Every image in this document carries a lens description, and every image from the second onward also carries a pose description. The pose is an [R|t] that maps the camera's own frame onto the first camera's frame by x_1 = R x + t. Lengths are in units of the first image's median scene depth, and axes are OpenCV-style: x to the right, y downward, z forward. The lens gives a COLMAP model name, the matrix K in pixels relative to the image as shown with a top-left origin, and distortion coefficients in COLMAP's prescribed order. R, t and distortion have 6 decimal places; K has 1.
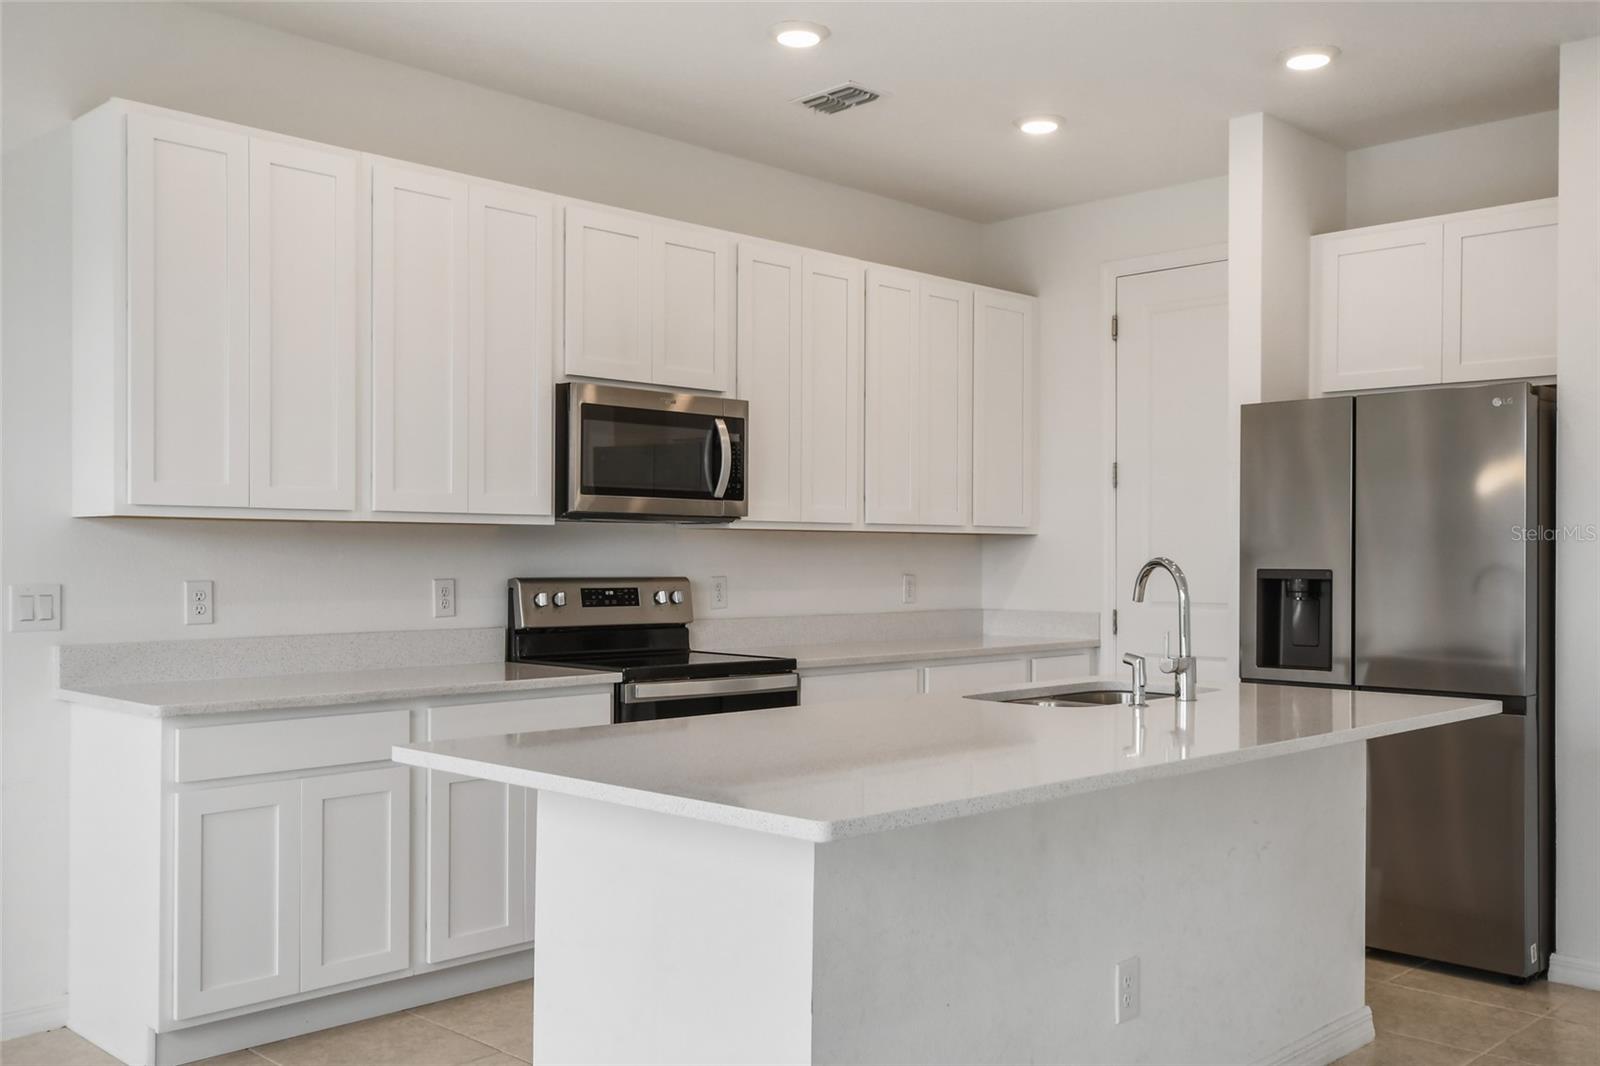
lens RADIAL K [[1462.5, 0, 797.0], [0, 1462.5, 546.2], [0, 0, 1]] dist [0.014220, 0.000000]
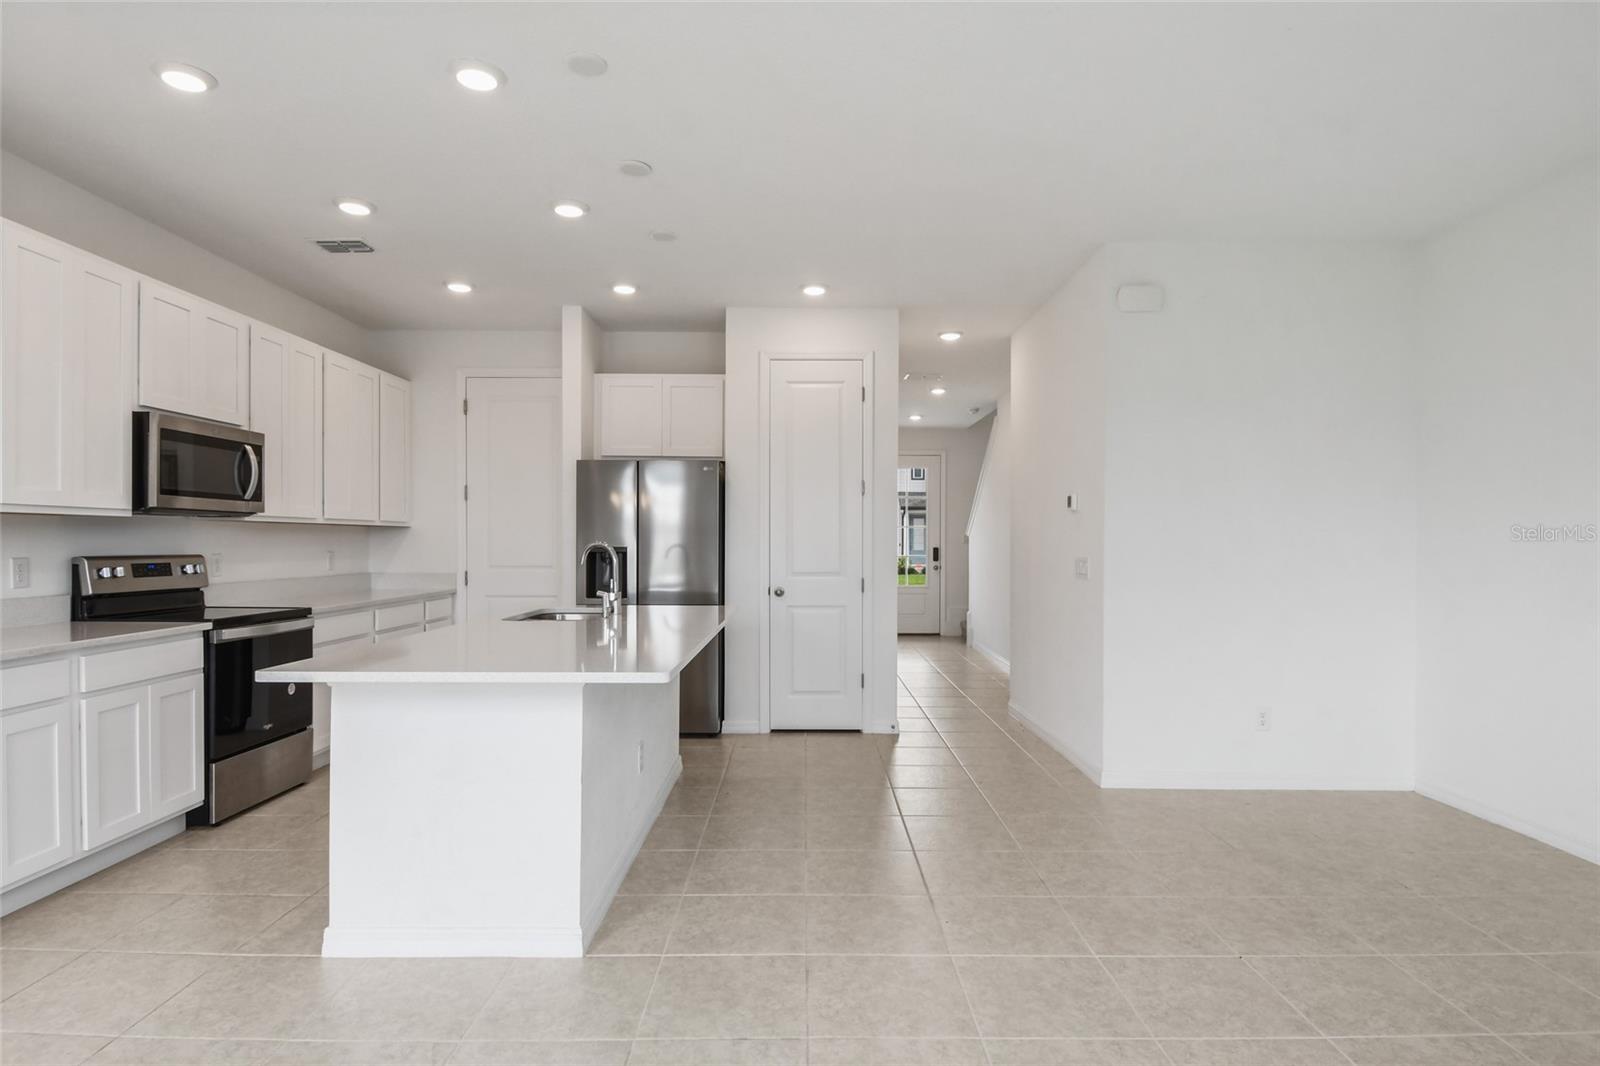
lens RADIAL K [[857.3, 0, 804.0], [0, 857.3, 549.1], [0, 0, 1]] dist [-0.003196, -0.005260]
pose [[0.708779, -0.006551, 0.705400, -0.273836], [-0.006740, 0.999848, 0.016057, -0.001489], [-0.705398, -0.016135, 0.708628, 0.008174]]
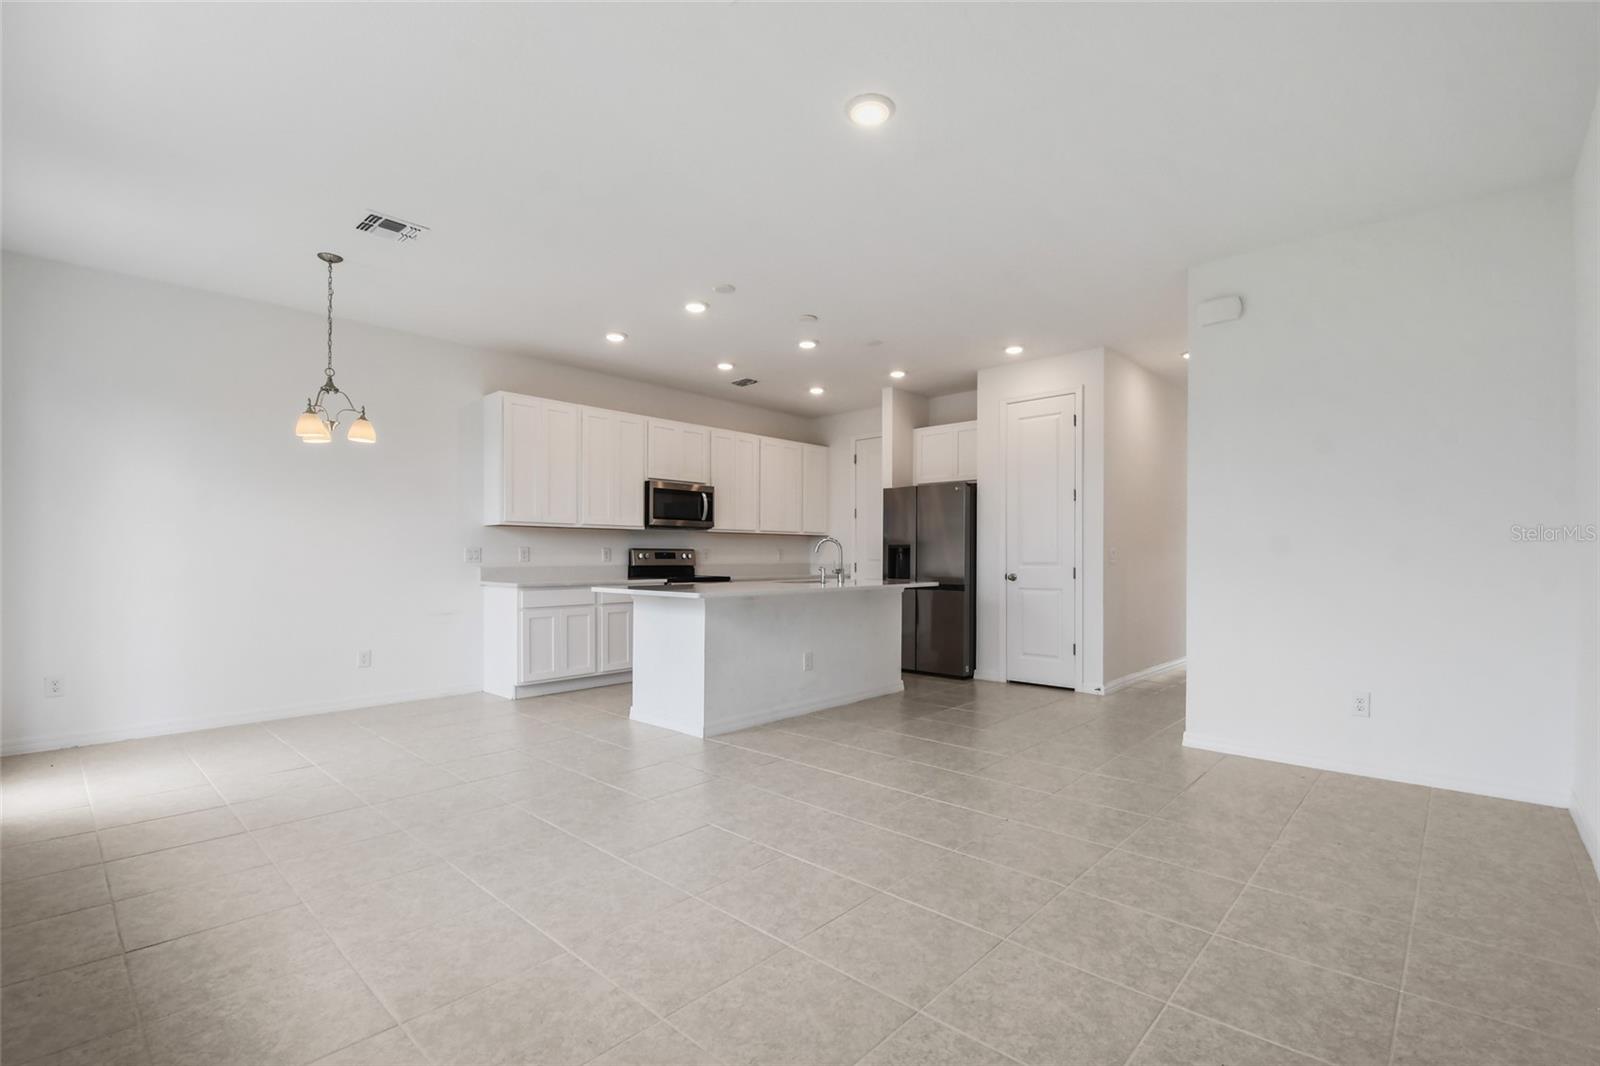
lens RADIAL K [[712.6, 0, 806.7], [0, 712.6, 557.5], [0, 0, 1]] dist [-0.004144, -0.001002]
pose [[0.999294, -0.001721, 0.037521, 0.100167], [0.001415, 0.999965, 0.008195, 0.028950], [-0.037534, -0.008136, 0.999262, -0.414264]]
